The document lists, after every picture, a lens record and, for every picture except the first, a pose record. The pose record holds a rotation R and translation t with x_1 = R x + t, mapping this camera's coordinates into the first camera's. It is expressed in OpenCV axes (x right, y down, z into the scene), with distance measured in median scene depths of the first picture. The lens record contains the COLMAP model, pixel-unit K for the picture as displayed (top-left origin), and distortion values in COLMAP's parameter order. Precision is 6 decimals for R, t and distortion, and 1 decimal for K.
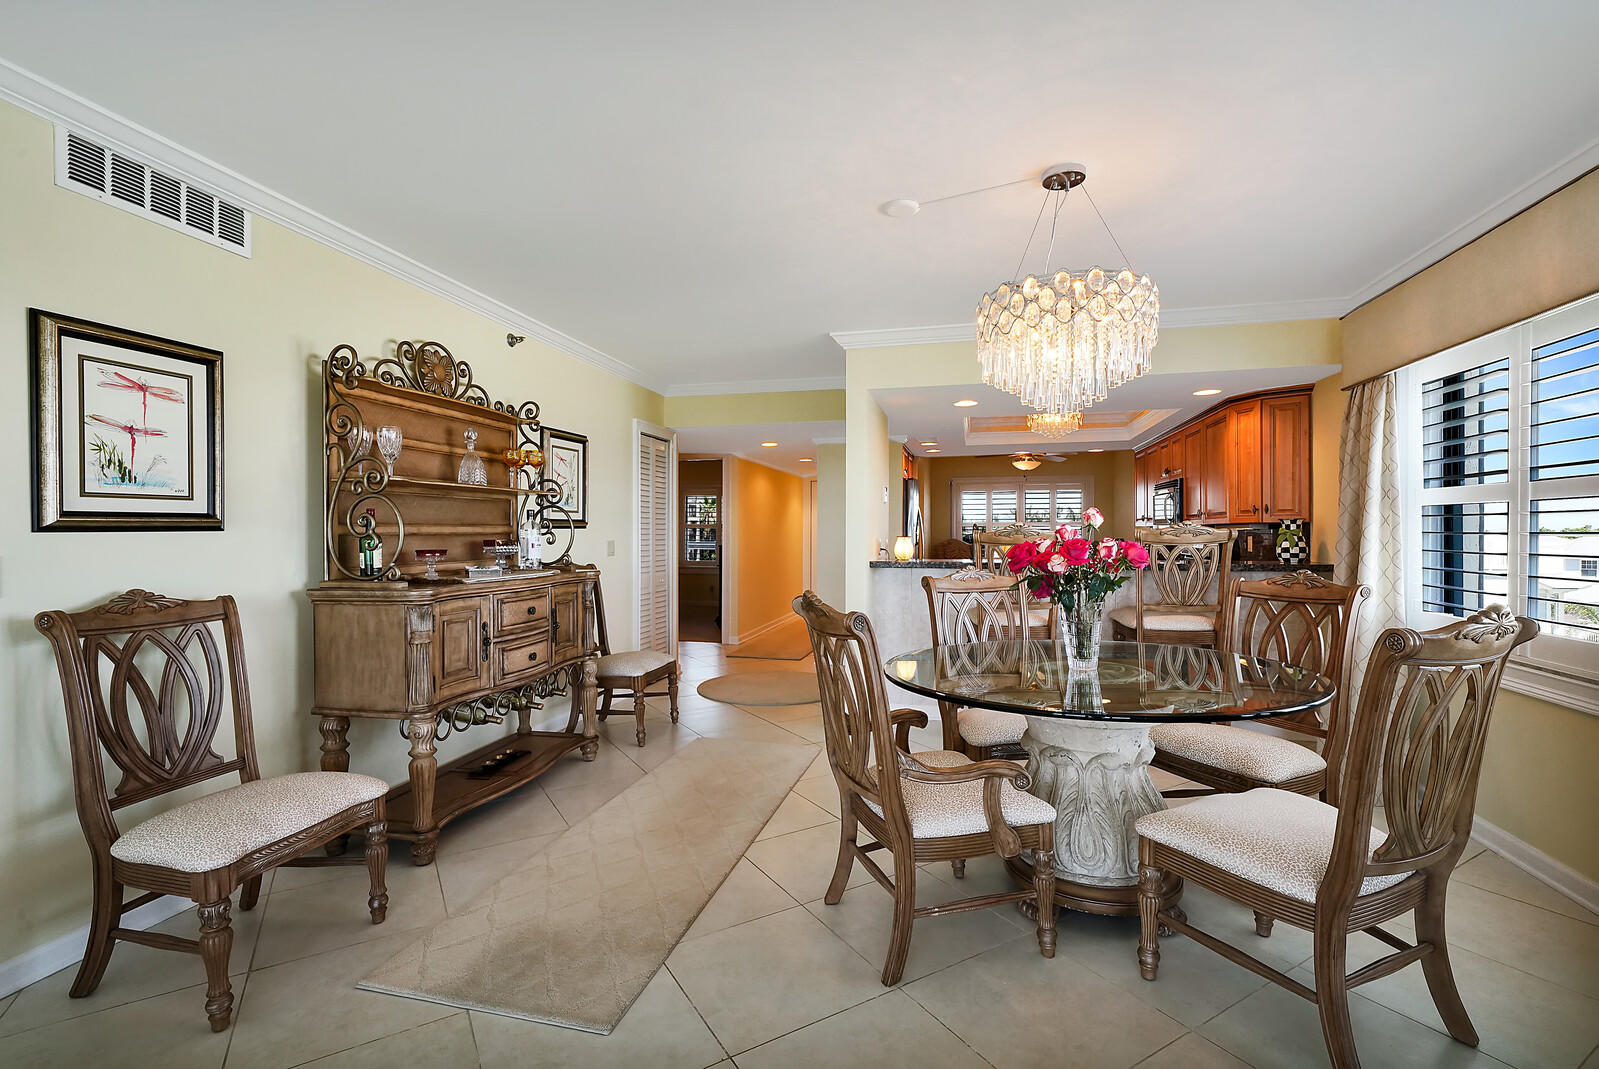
lens RADIAL K [[717.3, 0, 797.4], [0, 717.3, 539.5], [0, 0, 1]] dist [0.011984, 0.000152]
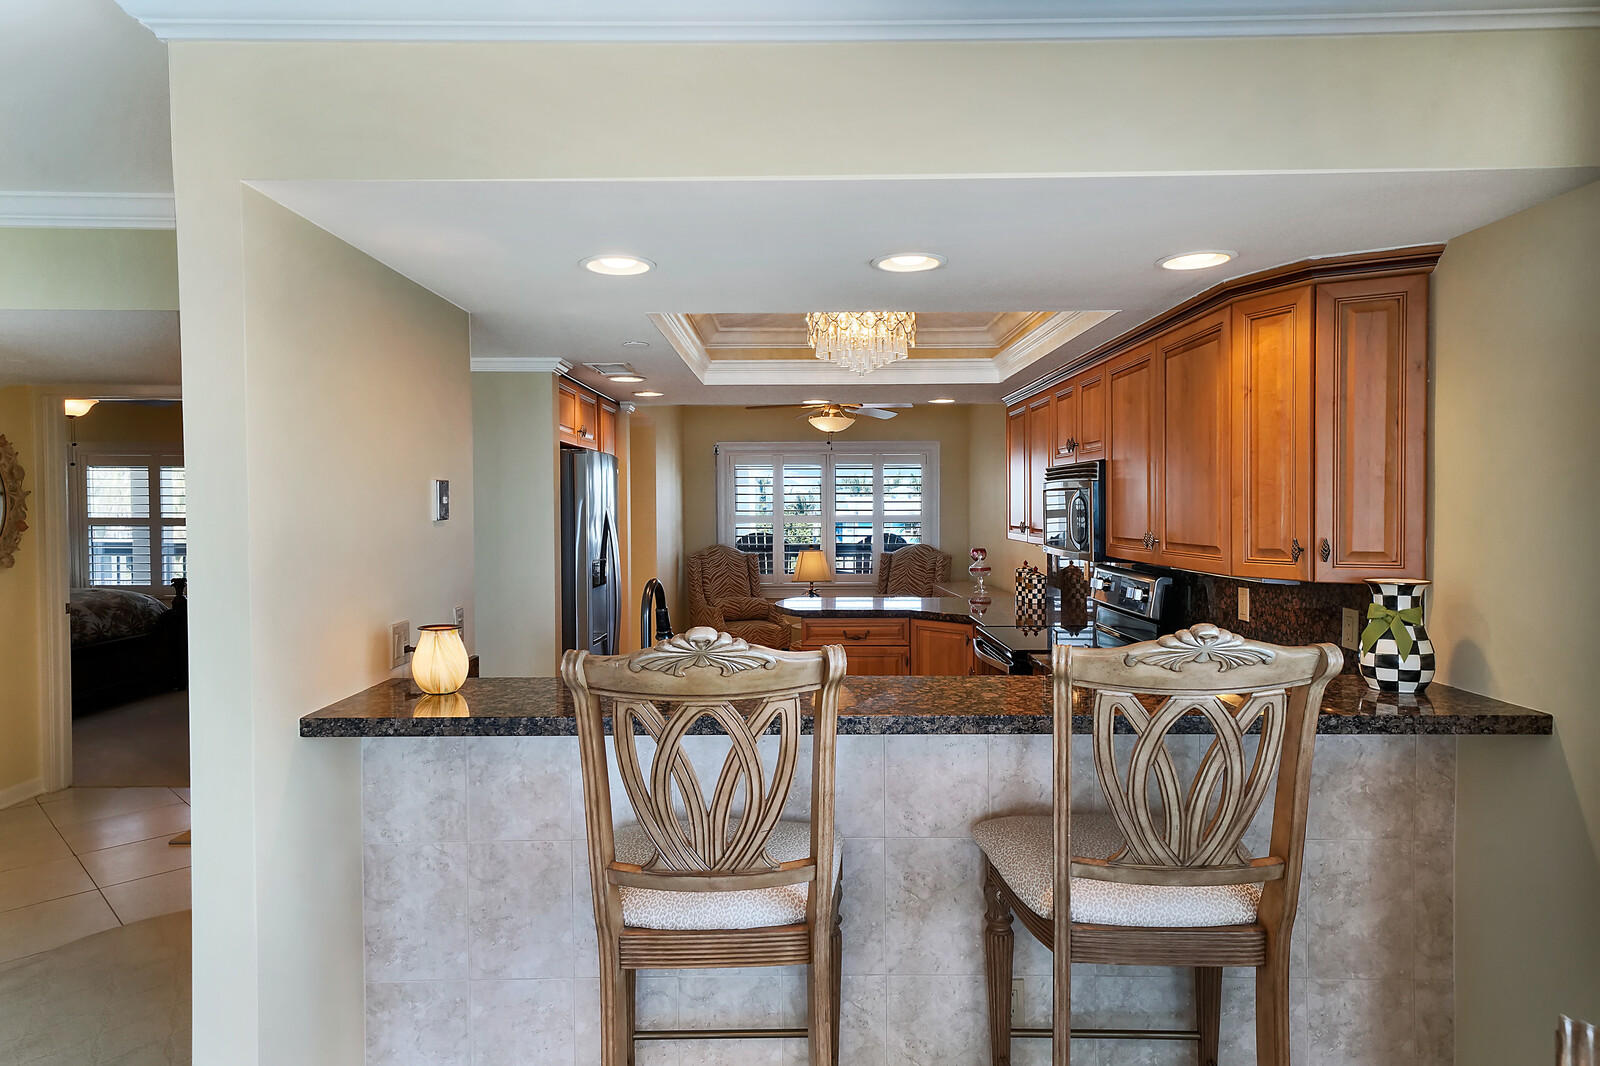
lens RADIAL K [[951.0, 0, 791.7], [0, 951.0, 528.5], [0, 0, 1]] dist [0.023561, 0.001477]
pose [[0.972377, -0.005008, 0.233361, 0.257519], [0.001512, 0.999884, 0.015158, -0.072472], [-0.233410, -0.014387, 0.972272, 0.614864]]
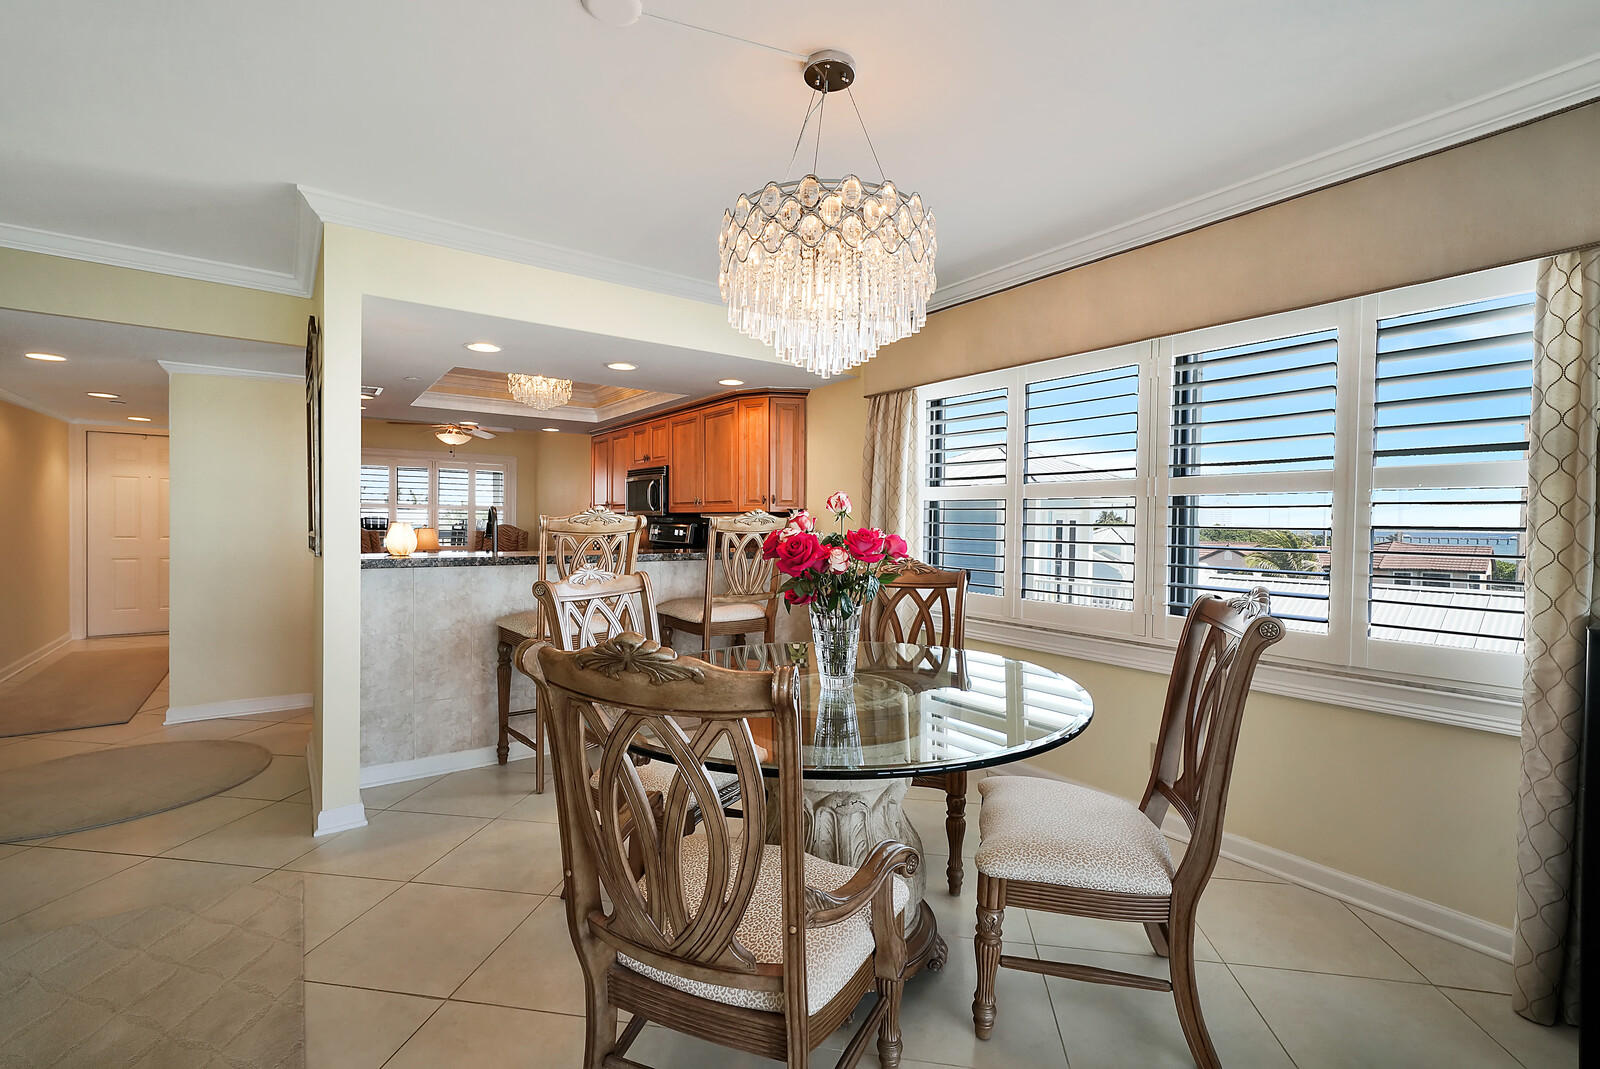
lens RADIAL K [[712.1, 0, 799.4], [0, 712.1, 531.7], [0, 0, 1]] dist [-0.000568, -0.000426]
pose [[0.645988, -0.000156, 0.763347, -0.156638], [-0.006341, 0.999964, 0.005571, 0.000064], [-0.763321, -0.008439, 0.645964, 0.322993]]
